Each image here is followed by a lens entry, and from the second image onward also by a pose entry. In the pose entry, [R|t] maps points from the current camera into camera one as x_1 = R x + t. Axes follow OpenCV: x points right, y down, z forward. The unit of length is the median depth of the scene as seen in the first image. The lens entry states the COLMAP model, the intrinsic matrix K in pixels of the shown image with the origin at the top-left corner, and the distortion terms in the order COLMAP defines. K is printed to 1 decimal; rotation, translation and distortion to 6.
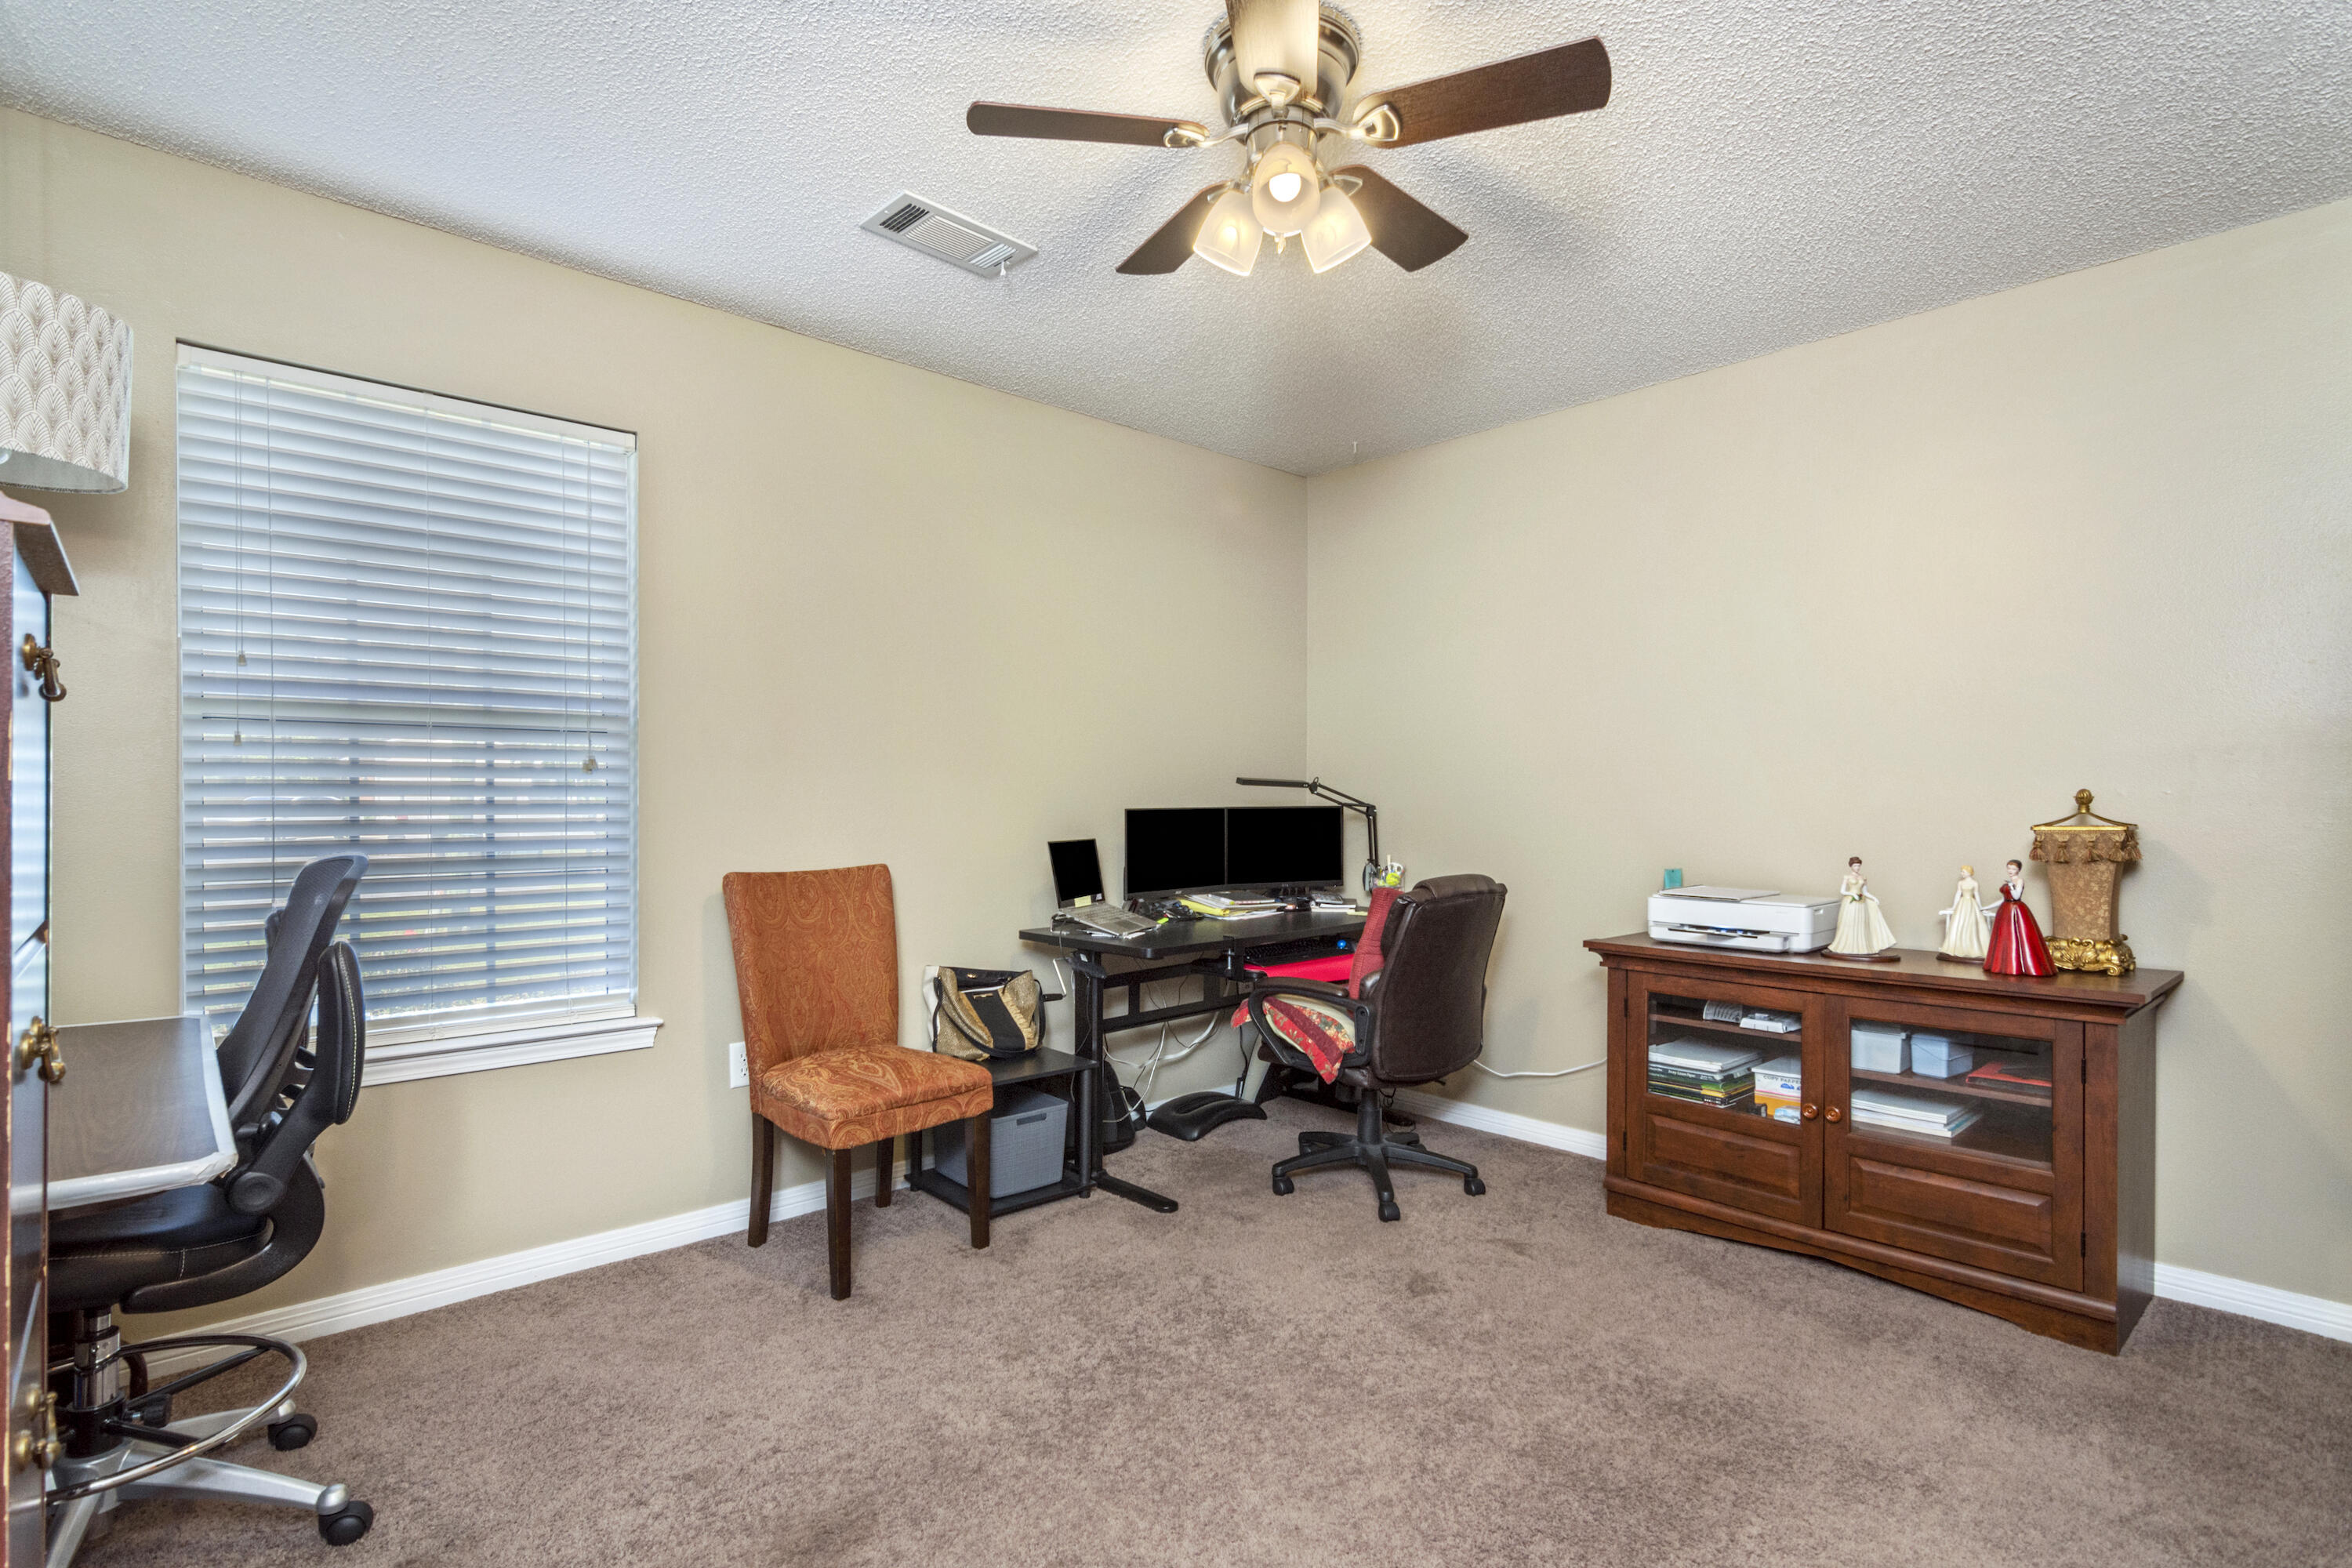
lens RADIAL K [[1133.9, 0, 1179.6], [0, 1133.9, 787.5], [0, 0, 1]] dist [-0.000439, 0.000660]
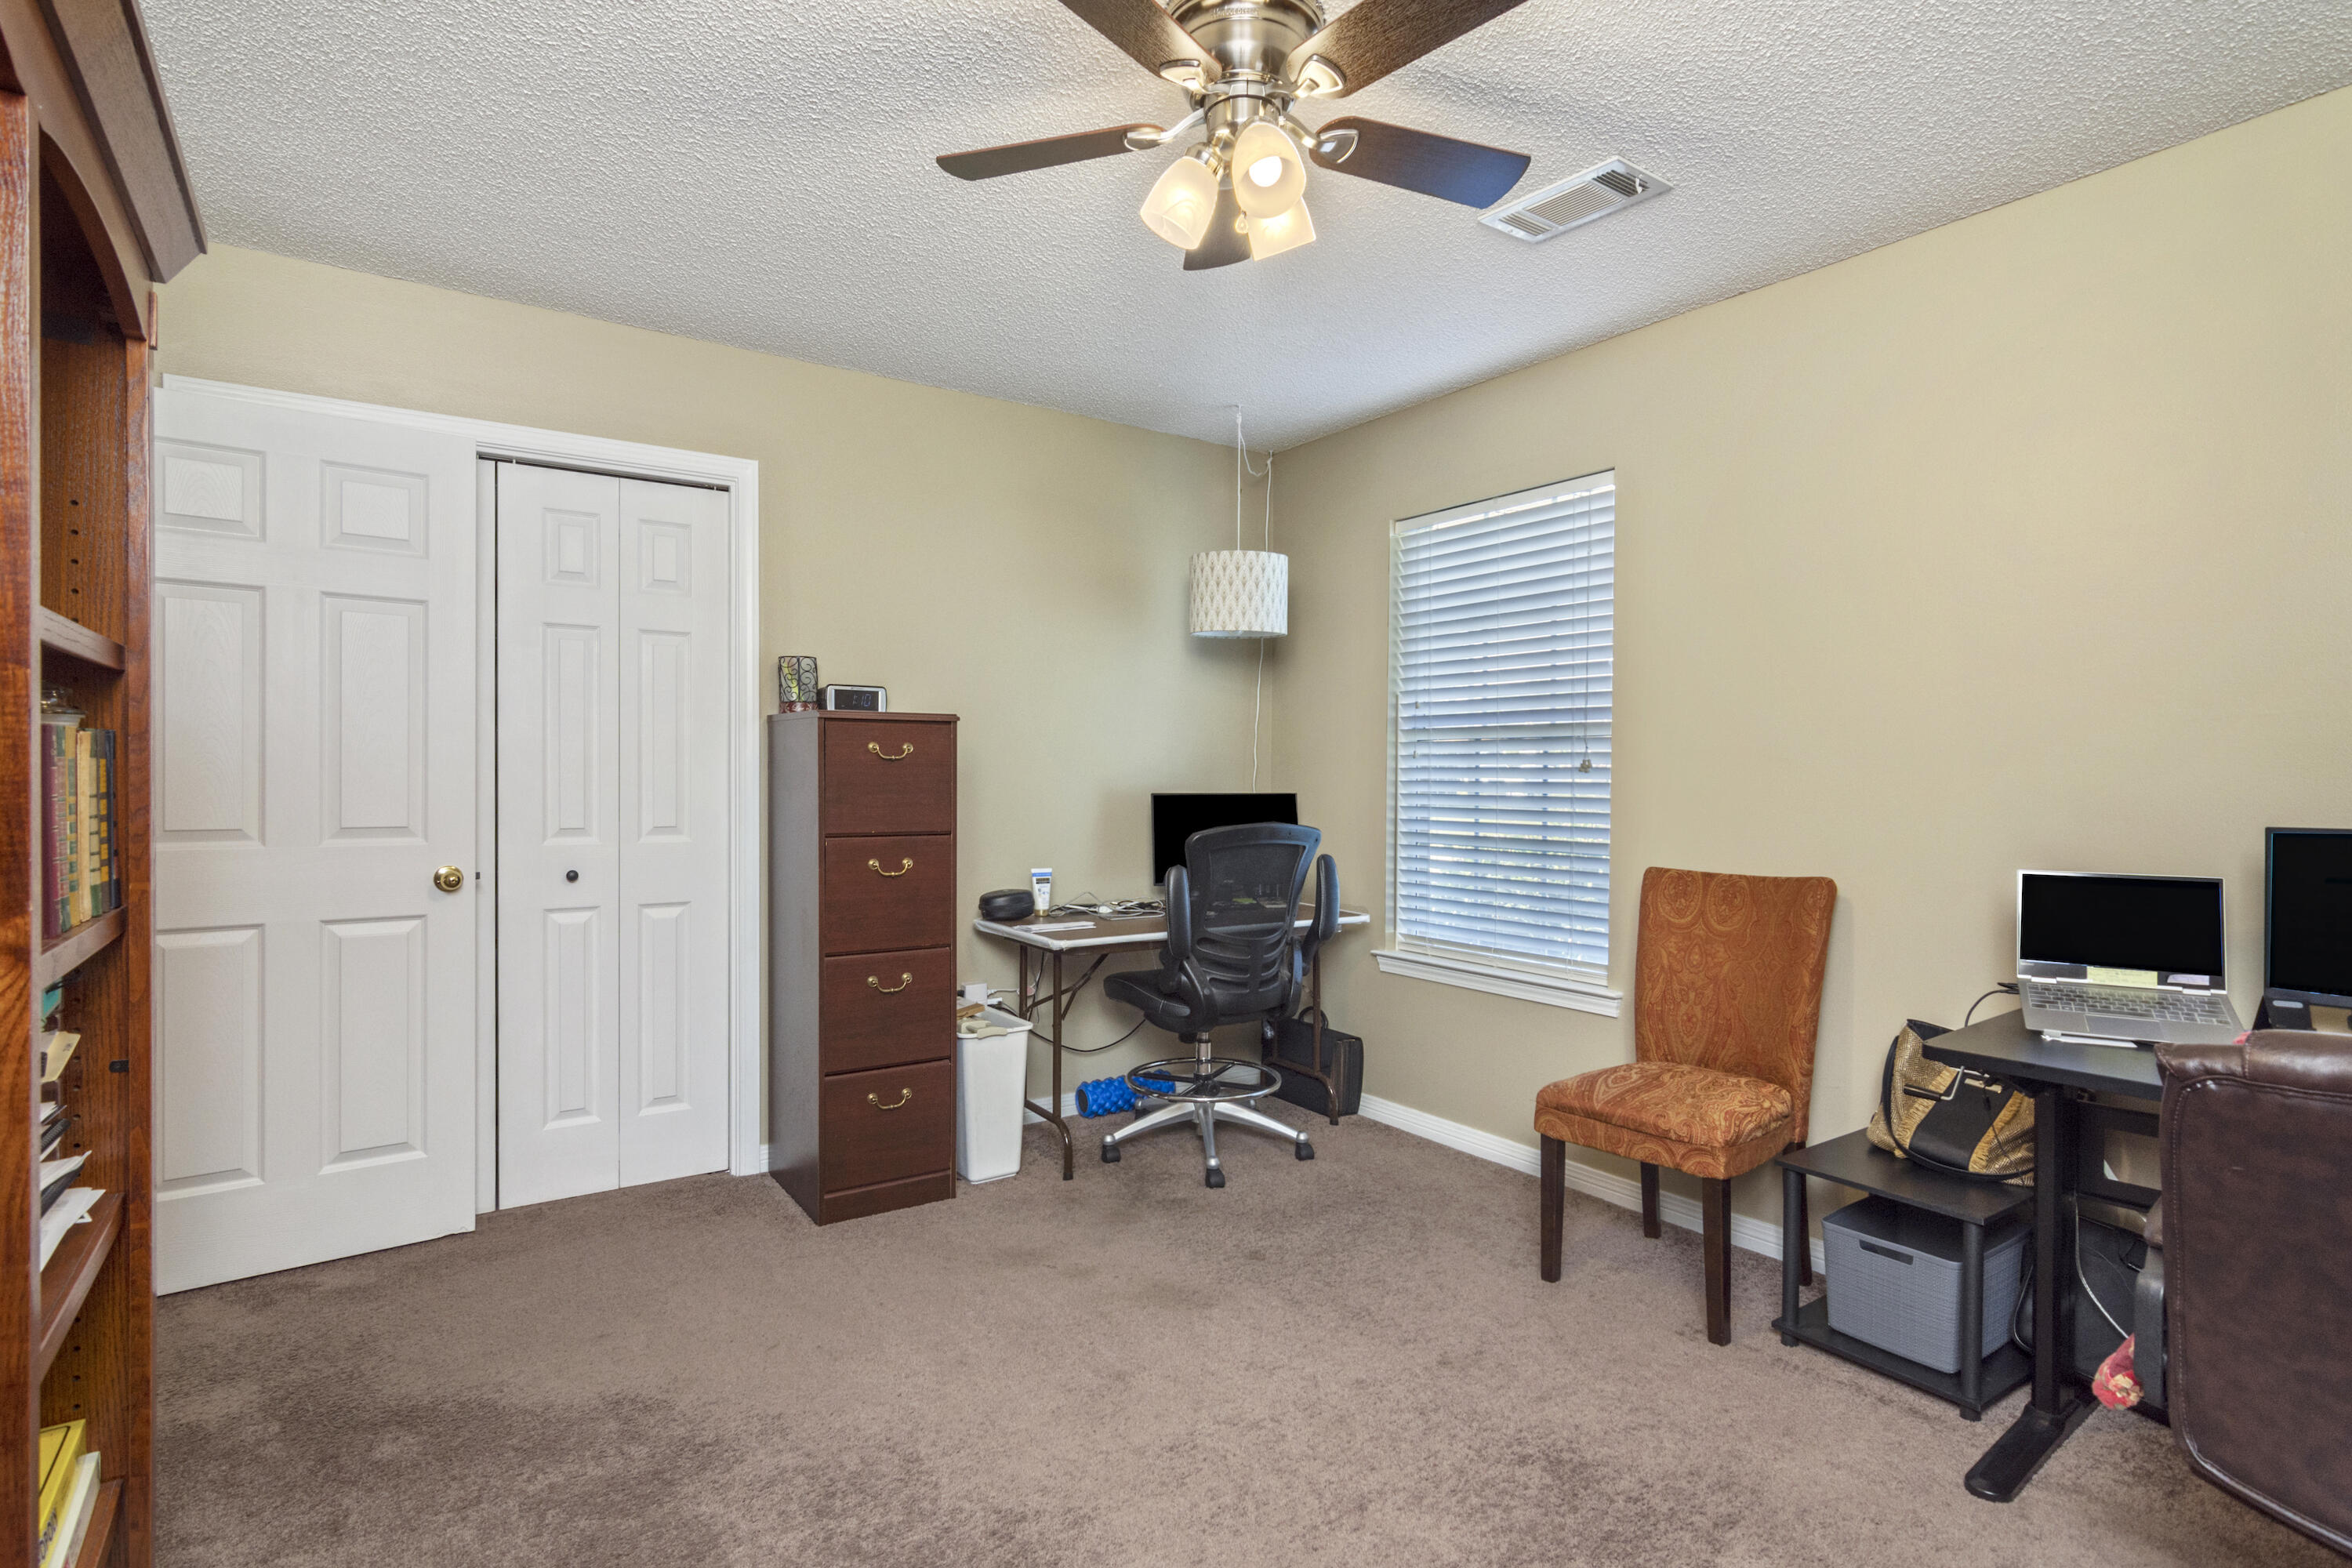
lens RADIAL K [[1133.9, 0, 1179.6], [0, 1133.9, 787.5], [0, 0, 1]] dist [-0.000439, 0.000660]
pose [[-0.144385, 0.007807, -0.989491, 0.696848], [0.009574, 0.999933, 0.006493, -0.009731], [0.989475, -0.008536, -0.144450, 0.728085]]
